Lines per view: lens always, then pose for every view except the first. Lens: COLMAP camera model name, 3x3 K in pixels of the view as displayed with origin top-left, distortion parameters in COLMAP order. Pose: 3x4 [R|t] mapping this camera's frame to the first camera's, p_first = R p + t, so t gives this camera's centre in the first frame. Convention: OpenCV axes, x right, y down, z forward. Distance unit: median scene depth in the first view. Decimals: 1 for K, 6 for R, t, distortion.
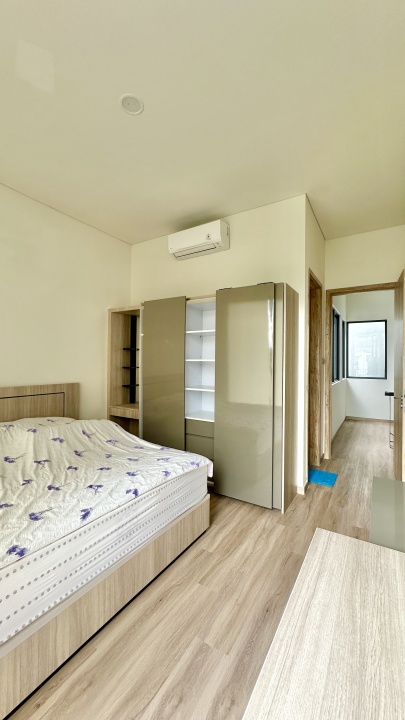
lens RADIAL K [[285.1, 0, 201.5], [0, 285.1, 361.2], [0, 0, 1]] dist [-0.003453, -0.000534]
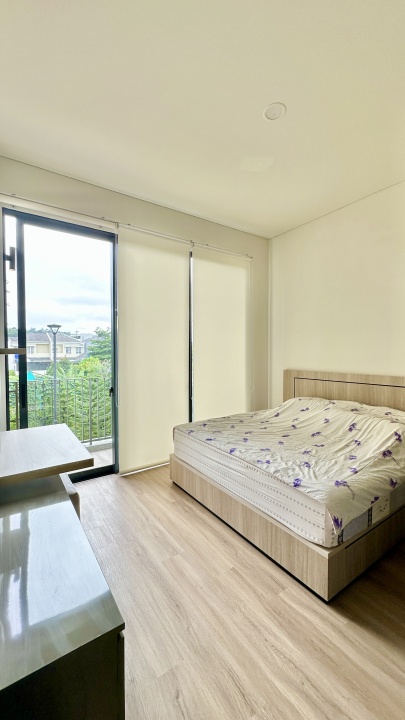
lens RADIAL K [[285.1, 0, 202.1], [0, 285.1, 358.8], [0, 0, 1]] dist [-0.003453, -0.000534]
pose [[-0.402627, 0.011697, -0.915289, 0.976224], [0.008659, 0.999922, 0.008970, 0.018047], [0.915323, -0.004314, -0.402697, 1.330000]]
